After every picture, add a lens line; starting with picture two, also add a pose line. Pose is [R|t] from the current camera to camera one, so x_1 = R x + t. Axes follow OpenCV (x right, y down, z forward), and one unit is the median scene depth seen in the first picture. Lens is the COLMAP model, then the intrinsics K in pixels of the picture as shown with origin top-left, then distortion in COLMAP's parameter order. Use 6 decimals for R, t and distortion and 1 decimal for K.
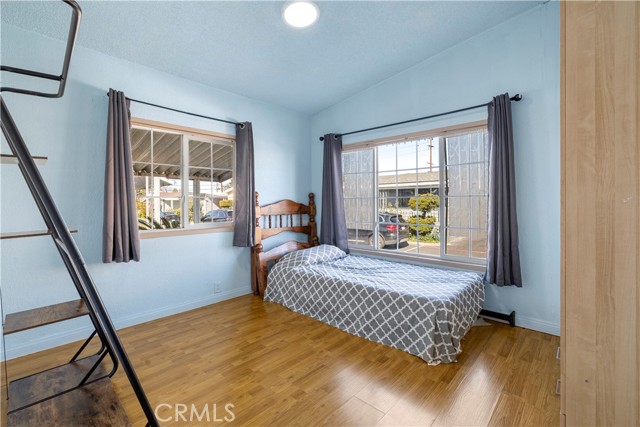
lens RADIAL K [[278.7, 0, 323.8], [0, 278.7, 209.0], [0, 0, 1]] dist [0.005371, 0.000158]
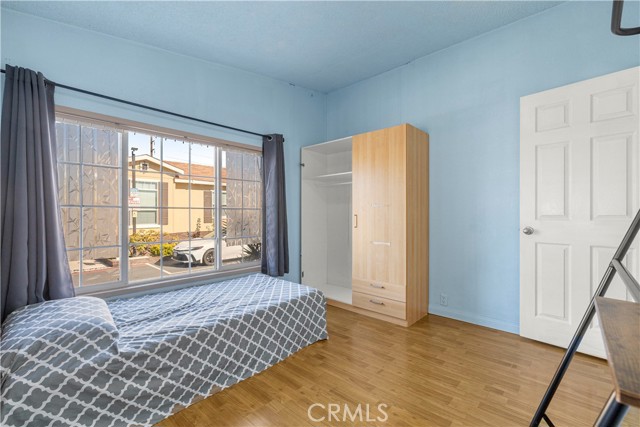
lens RADIAL K [[278.7, 0, 323.8], [0, 278.7, 209.0], [0, 0, 1]] dist [0.005371, 0.000158]
pose [[0.008157, 0.012951, 0.999883, -0.726470], [0.019640, 0.999721, -0.013109, -0.024029], [-0.999774, 0.019744, 0.007901, 0.781314]]
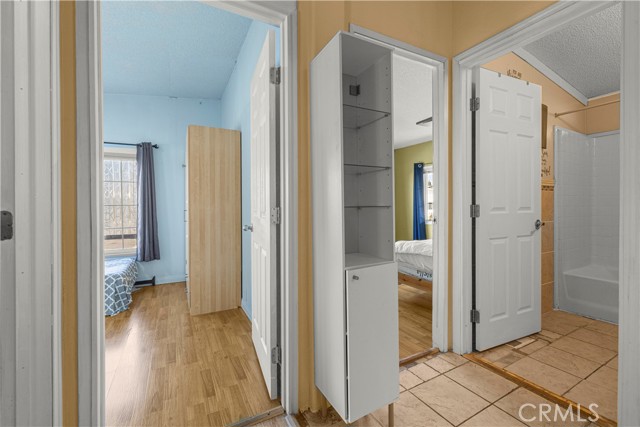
lens RADIAL K [[278.7, 0, 323.8], [0, 278.7, 209.0], [0, 0, 1]] dist [0.005371, 0.000158]
pose [[0.317848, 0.013189, 0.948050, -0.561482], [0.011990, 0.999767, -0.017929, 0.013594], [-0.948066, 0.017066, 0.317616, -0.464887]]
